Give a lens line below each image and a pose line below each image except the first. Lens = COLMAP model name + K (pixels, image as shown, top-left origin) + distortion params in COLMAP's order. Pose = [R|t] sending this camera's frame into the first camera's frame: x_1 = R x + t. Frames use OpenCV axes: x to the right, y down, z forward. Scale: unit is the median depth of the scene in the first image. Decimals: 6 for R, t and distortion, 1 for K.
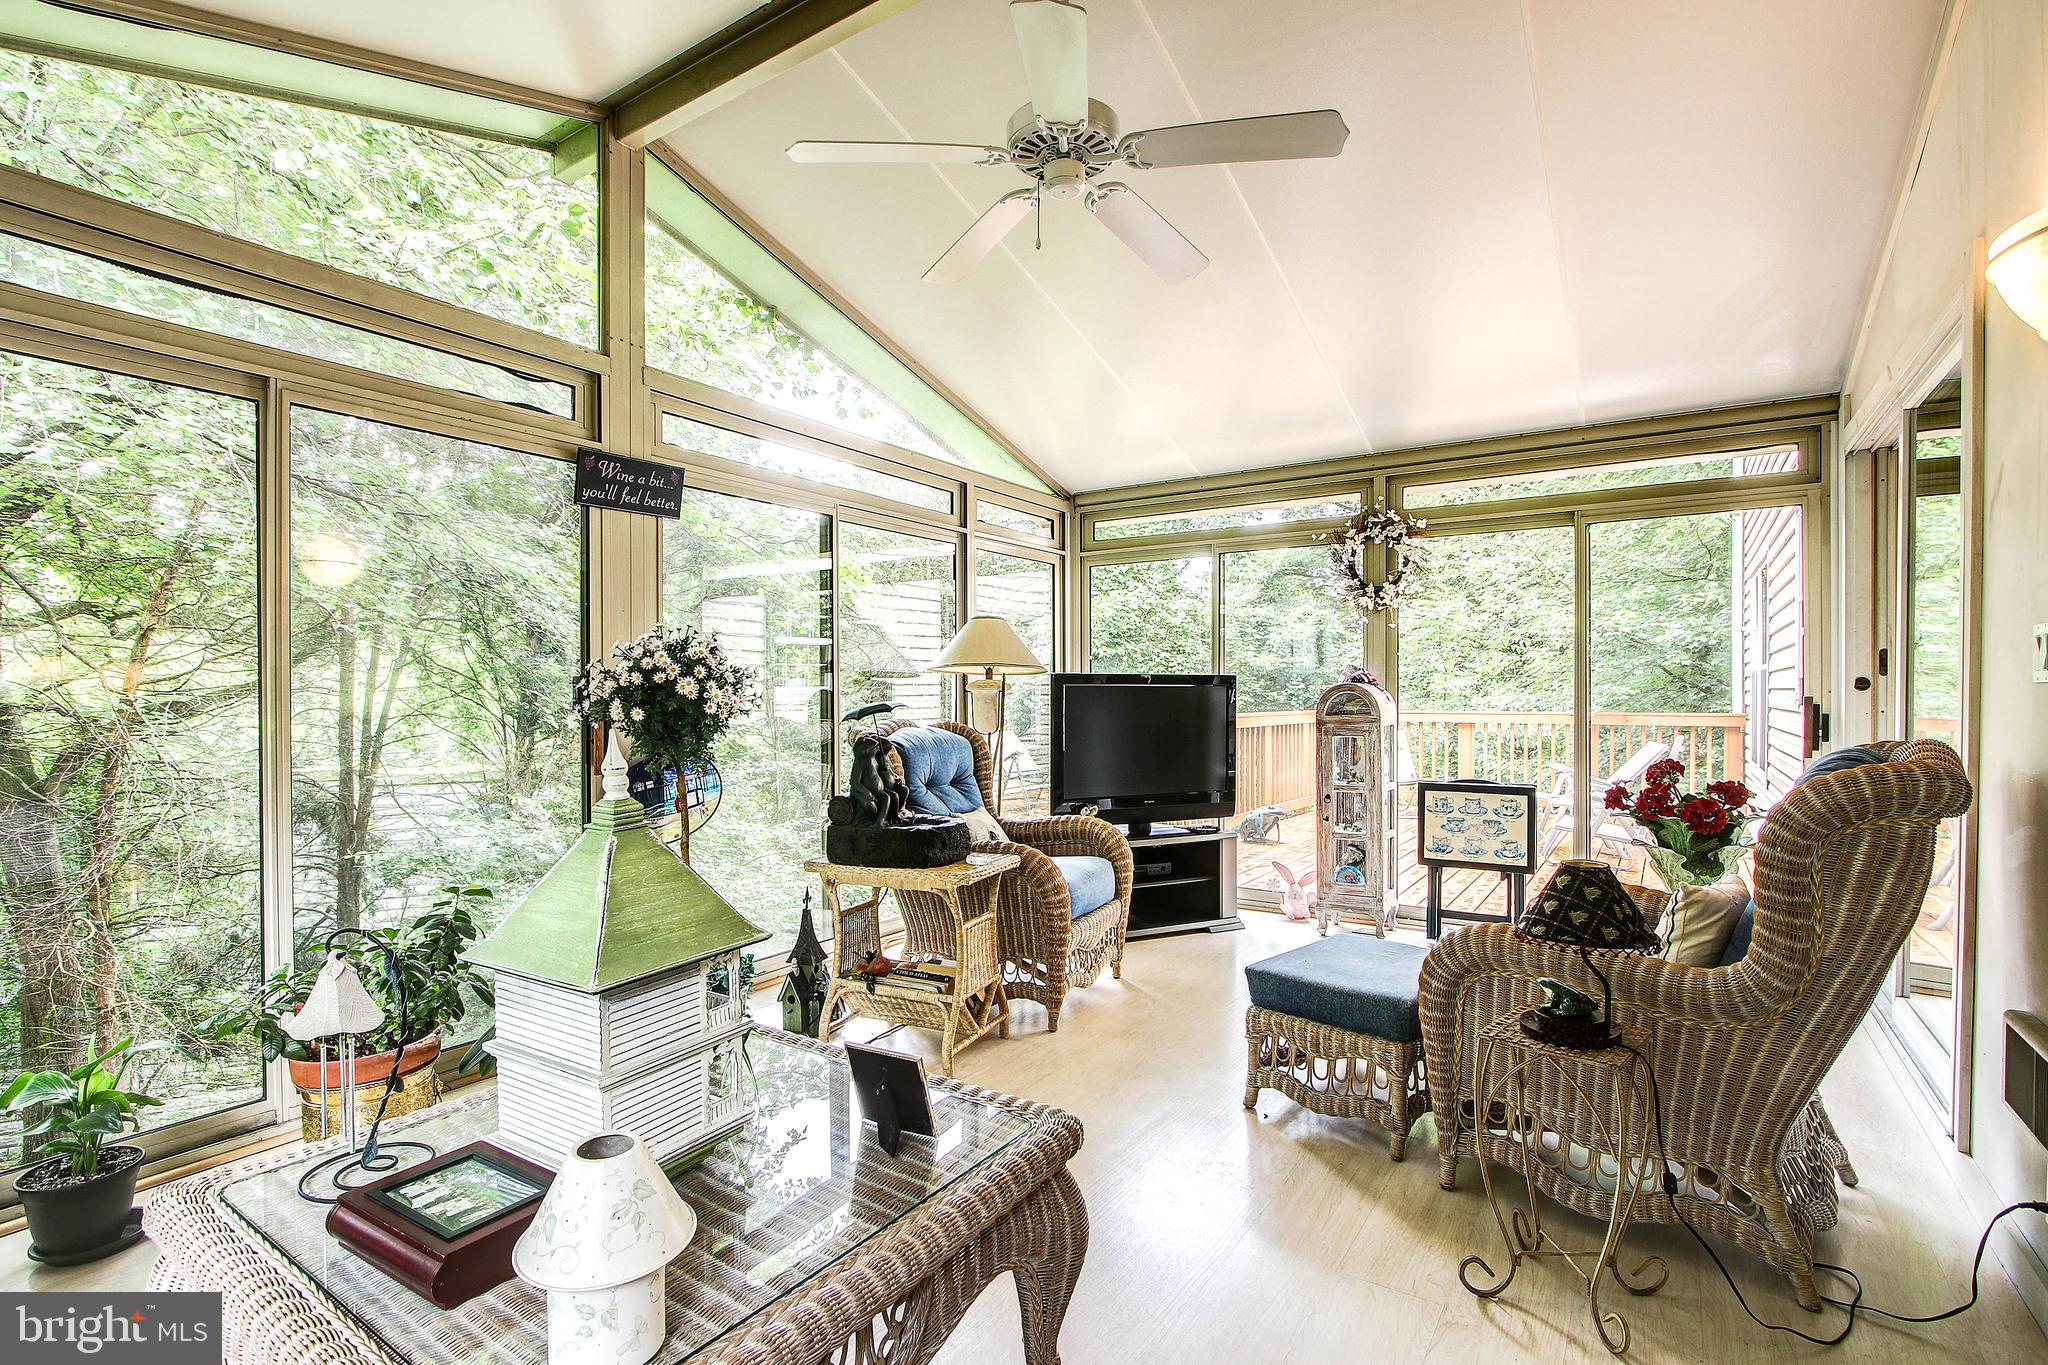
lens RADIAL K [[973.5, 0, 1024.2], [0, 973.5, 689.6], [0, 0, 1]] dist [-0.017282, 0.003891]
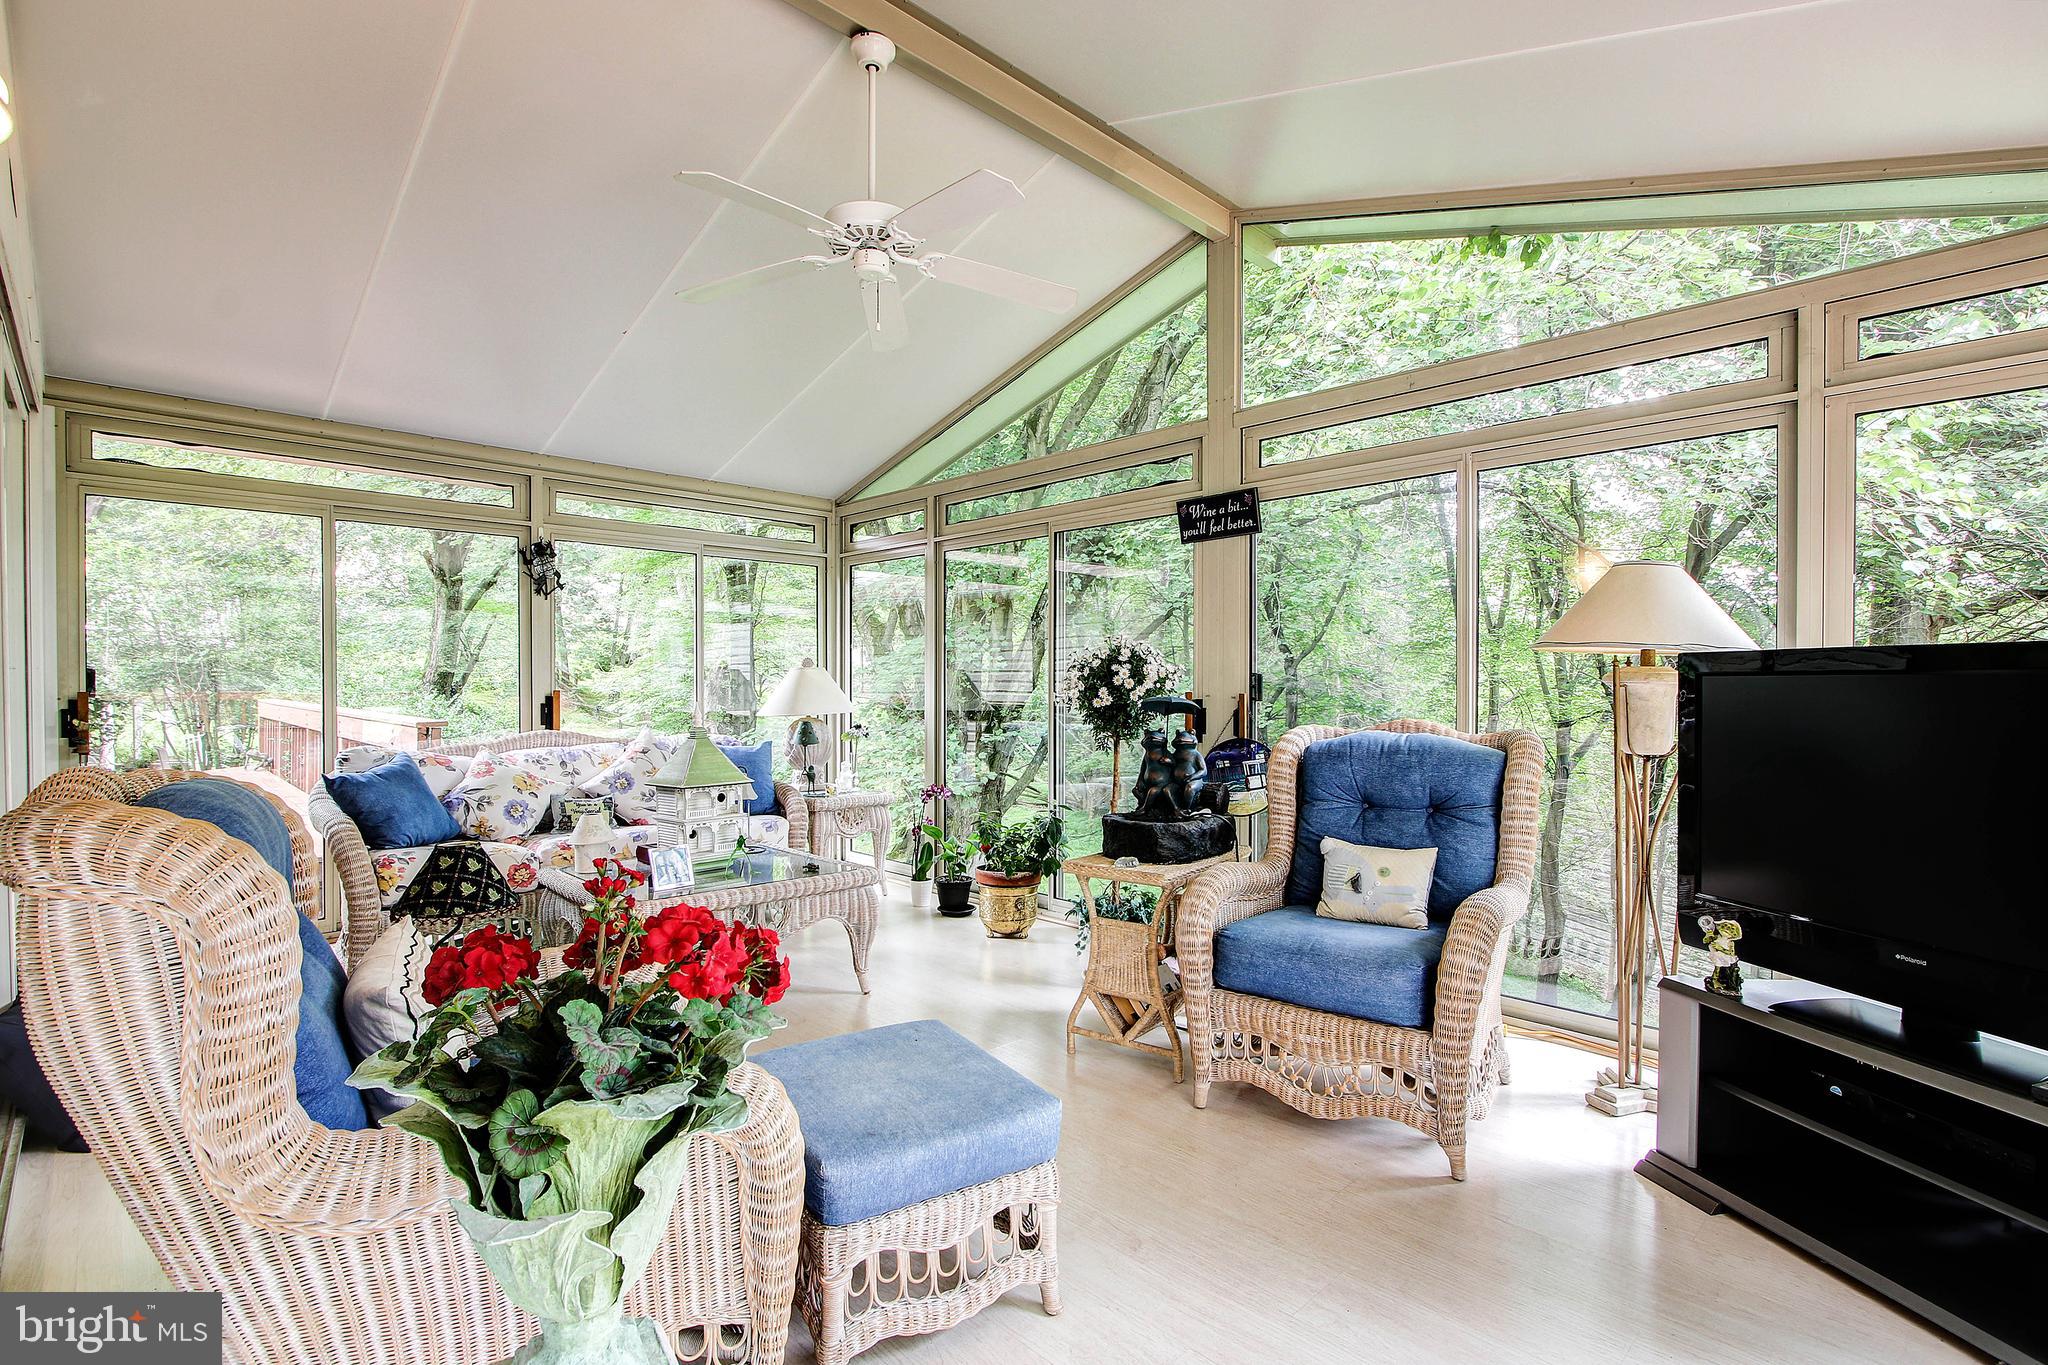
lens RADIAL K [[973.5, 0, 1023.7], [0, 973.5, 689.2], [0, 0, 1]] dist [-0.017282, 0.003891]
pose [[-0.214185, 0.006203, -0.976773, 0.806292], [0.002264, 0.999980, 0.005854, -0.000949], [0.976790, -0.000958, -0.214195, 0.975888]]
